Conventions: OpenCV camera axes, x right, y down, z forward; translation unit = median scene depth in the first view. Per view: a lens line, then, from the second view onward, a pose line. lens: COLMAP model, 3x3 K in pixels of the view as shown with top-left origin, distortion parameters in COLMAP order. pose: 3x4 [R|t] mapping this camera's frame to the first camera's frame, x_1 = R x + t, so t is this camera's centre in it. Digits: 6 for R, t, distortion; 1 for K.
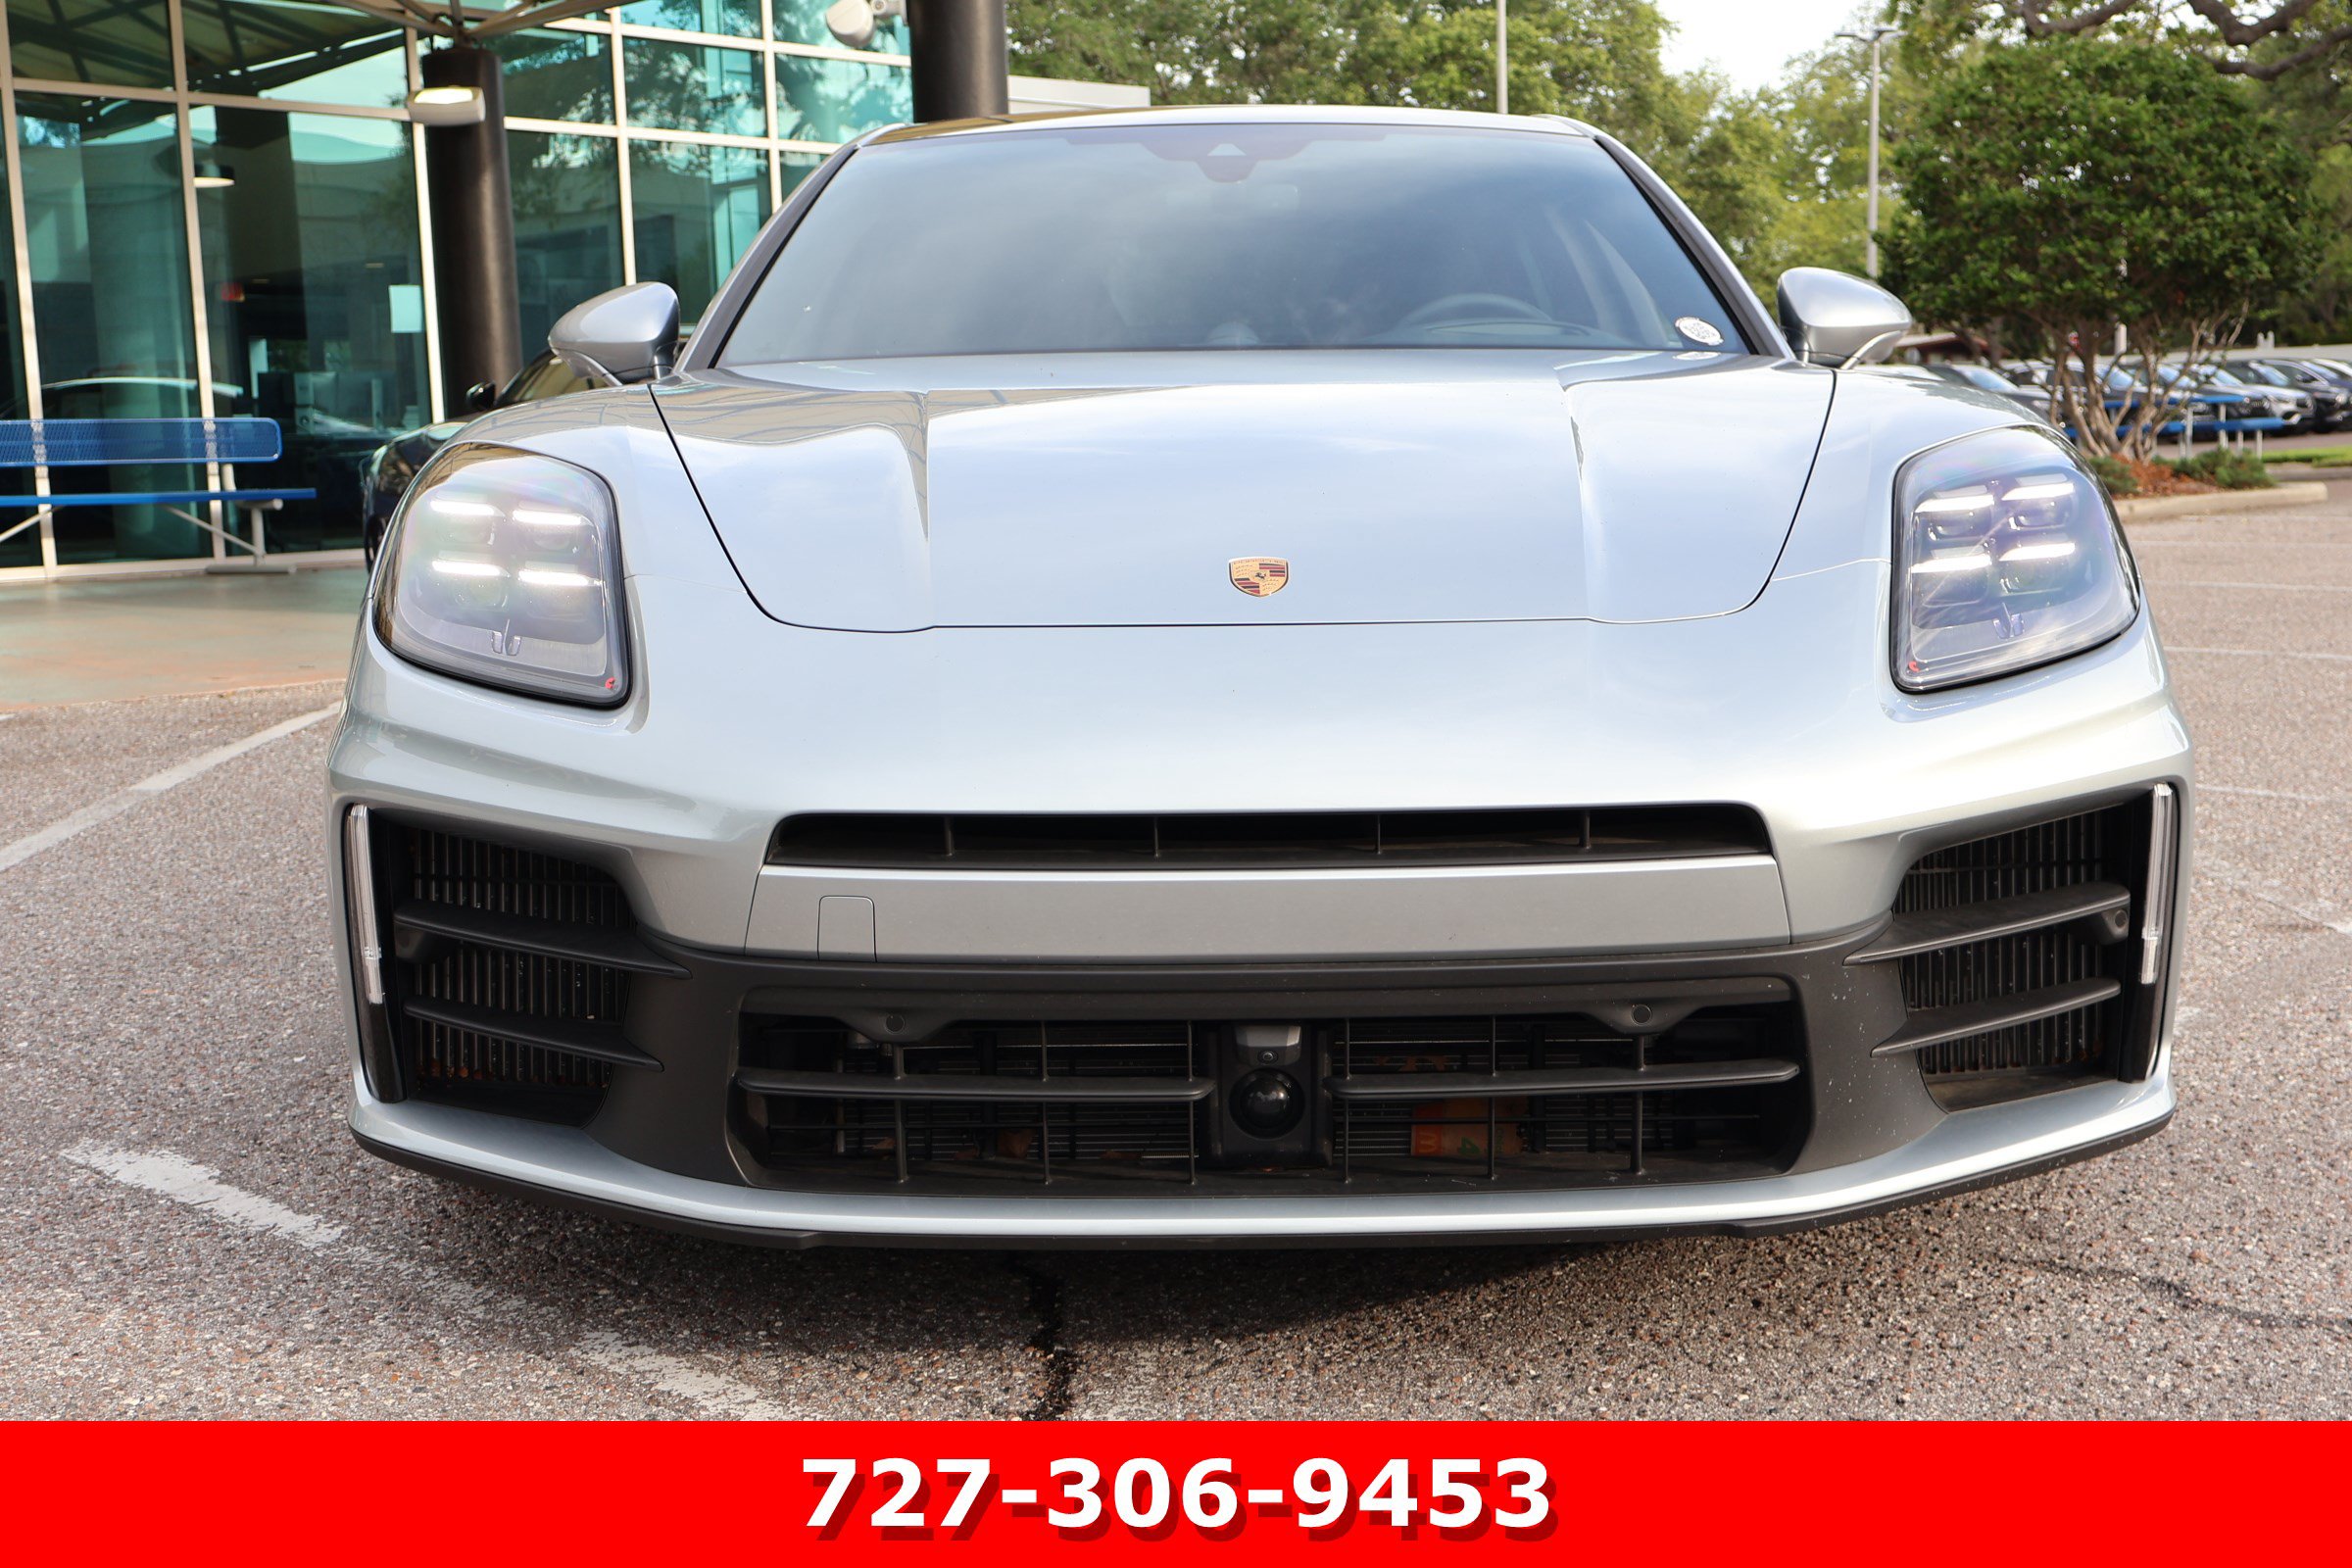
lens RADIAL K [[2669.1, 0, 1176.2], [0, 2669.1, 788.6], [0, 0, 1]] dist [-0.004990, 0.000000]
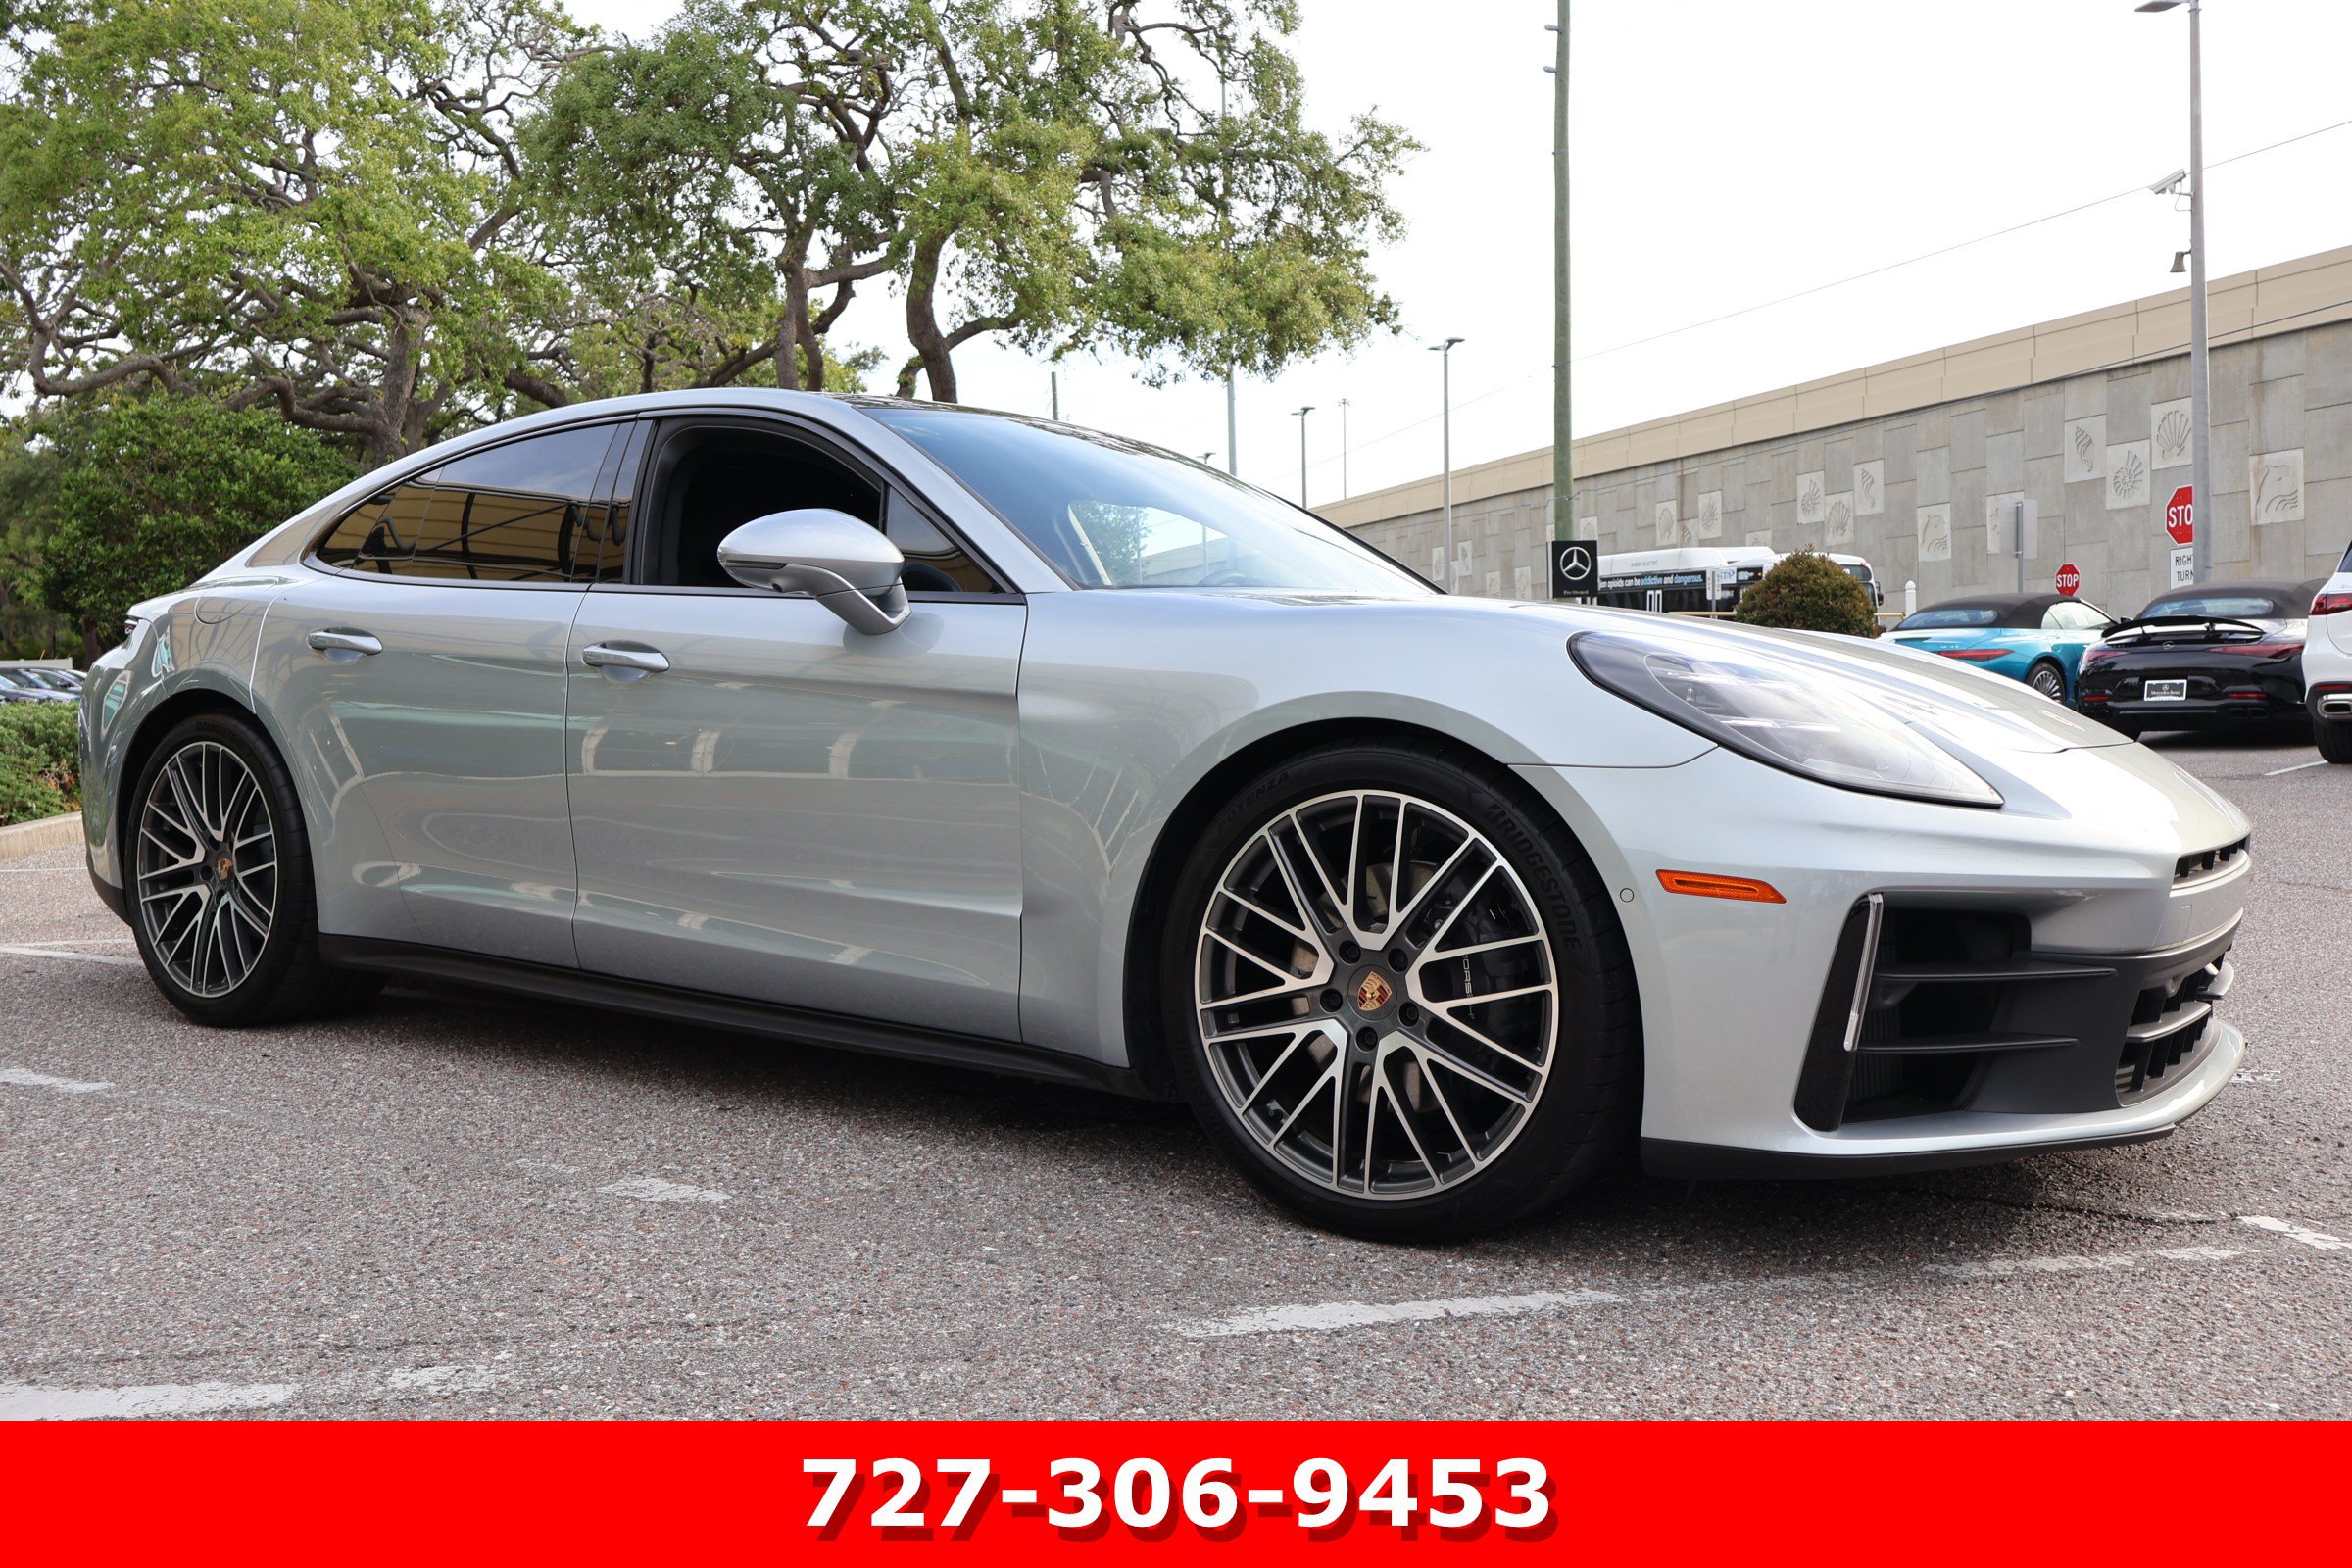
lens RADIAL K [[2021.0, 0, 1178.9], [0, 2021.0, 777.3], [0, 0, 1]] dist [-0.007067, 0.001917]
pose [[0.577657, -0.029544, 0.815745, -1.144170], [0.117812, 0.991899, -0.047503, -0.038661], [-0.807733, 0.123545, 0.576458, 0.604702]]
